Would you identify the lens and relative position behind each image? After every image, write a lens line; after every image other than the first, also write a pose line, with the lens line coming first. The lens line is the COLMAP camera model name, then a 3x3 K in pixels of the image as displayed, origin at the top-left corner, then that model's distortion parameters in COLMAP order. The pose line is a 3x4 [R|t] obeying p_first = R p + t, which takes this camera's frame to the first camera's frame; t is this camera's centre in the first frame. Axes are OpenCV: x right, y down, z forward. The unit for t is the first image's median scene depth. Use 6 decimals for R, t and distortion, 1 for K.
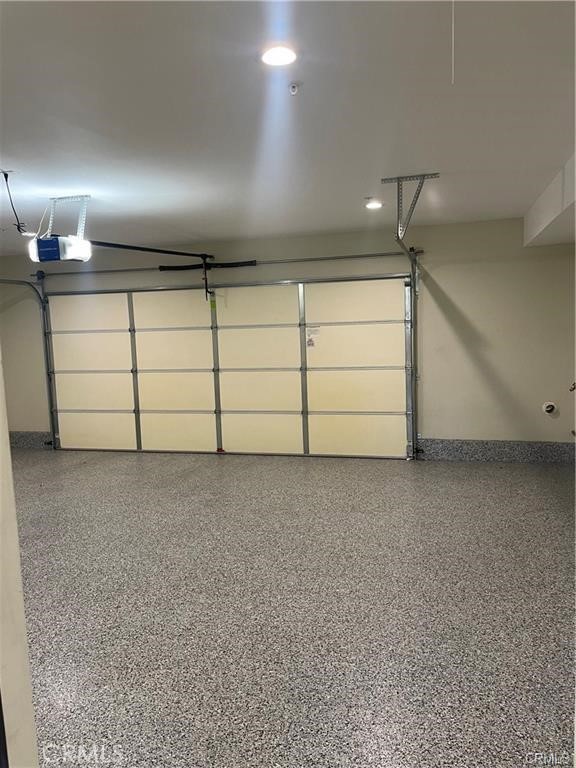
lens RADIAL K [[576.3, 0, 288.9], [0, 576.3, 377.4], [0, 0, 1]] dist [0.065360, -0.091240]
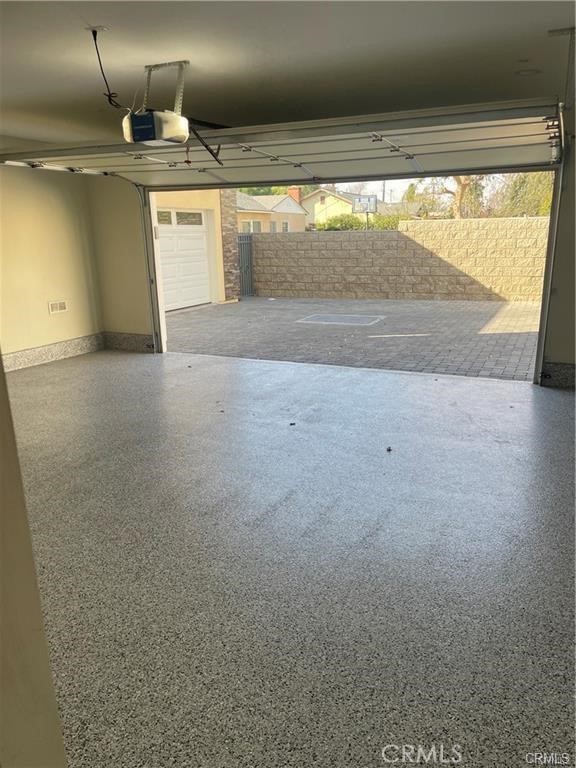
lens RADIAL K [[576.3, 0, 292.4], [0, 576.3, 386.7], [0, 0, 1]] dist [0.065360, -0.091240]
pose [[0.986503, 0.059407, -0.152588, -0.047554], [-0.032962, 0.984837, 0.170322, 0.011605], [0.160393, -0.162994, 0.973503, 0.165157]]
